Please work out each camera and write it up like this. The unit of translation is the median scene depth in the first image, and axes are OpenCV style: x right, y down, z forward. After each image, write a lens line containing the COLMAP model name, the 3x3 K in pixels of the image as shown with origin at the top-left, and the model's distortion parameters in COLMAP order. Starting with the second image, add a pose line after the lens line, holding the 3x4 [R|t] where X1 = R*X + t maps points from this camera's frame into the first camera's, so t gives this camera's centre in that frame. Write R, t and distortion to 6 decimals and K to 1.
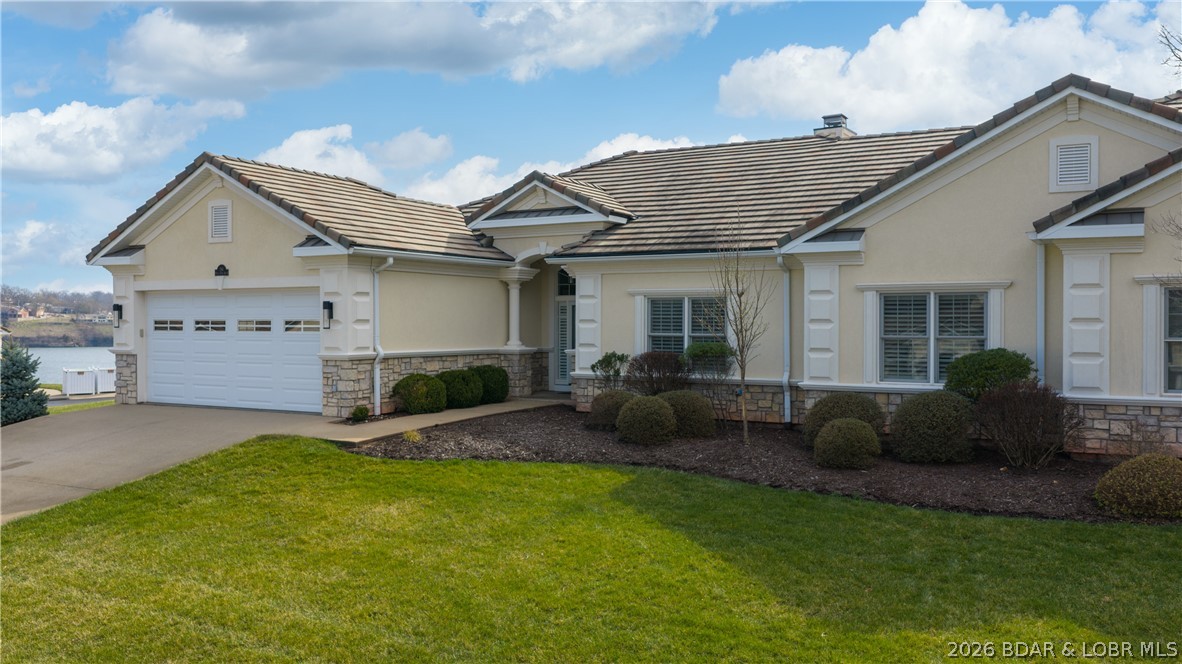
lens RADIAL K [[981.9, 0, 591.0], [0, 981.9, 332.0], [0, 0, 1]] dist [0.054555, -0.110961]
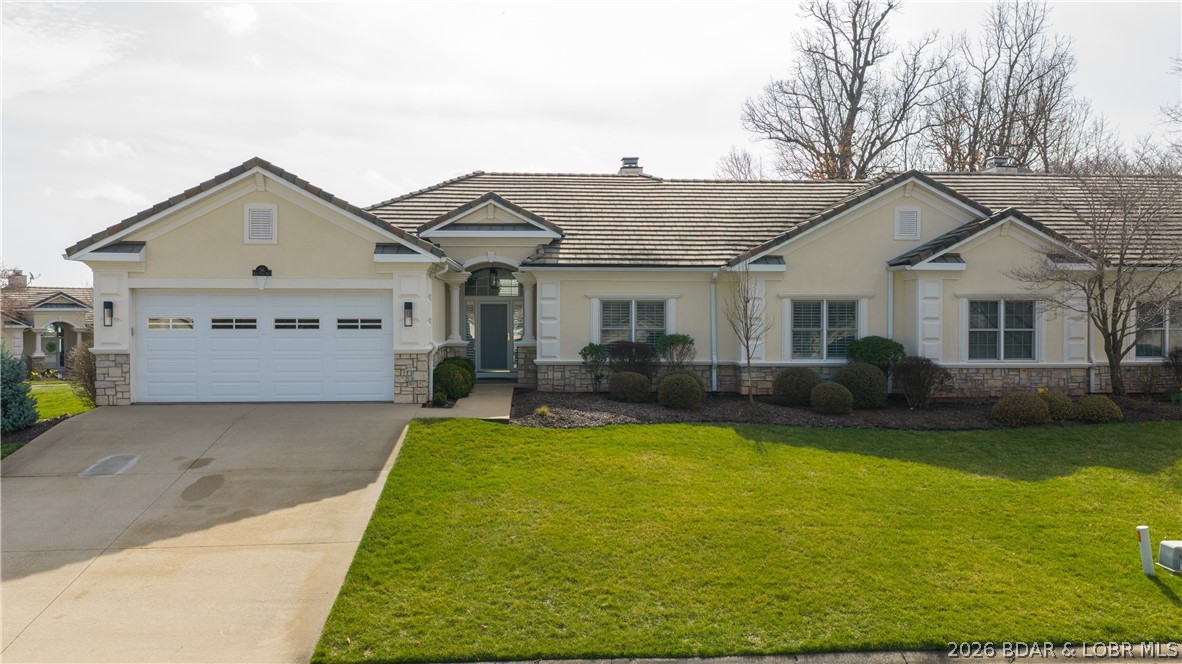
lens RADIAL K [[981.9, 0, 591.0], [0, 981.9, 332.0], [0, 0, 1]] dist [0.054555, -0.110961]
pose [[0.835922, -0.009679, 0.548763, -0.681556], [0.005073, 0.999938, 0.009909, -0.006512], [-0.548825, -0.005499, 0.835919, -0.065625]]
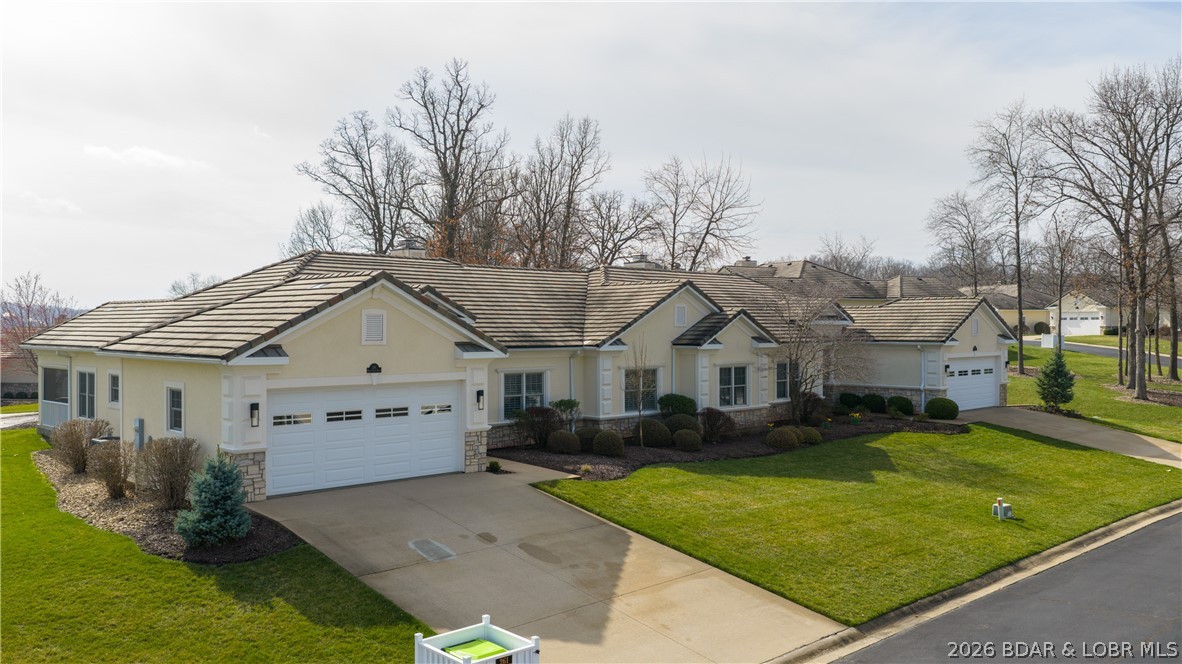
lens RADIAL K [[981.9, 0, 591.0], [0, 981.9, 332.0], [0, 0, 1]] dist [0.054555, -0.110961]
pose [[0.280459, -0.008390, 0.959829, -1.496464], [0.008763, 0.999943, 0.006180, -0.115671], [-0.959826, 0.006678, 0.280516, 0.430386]]
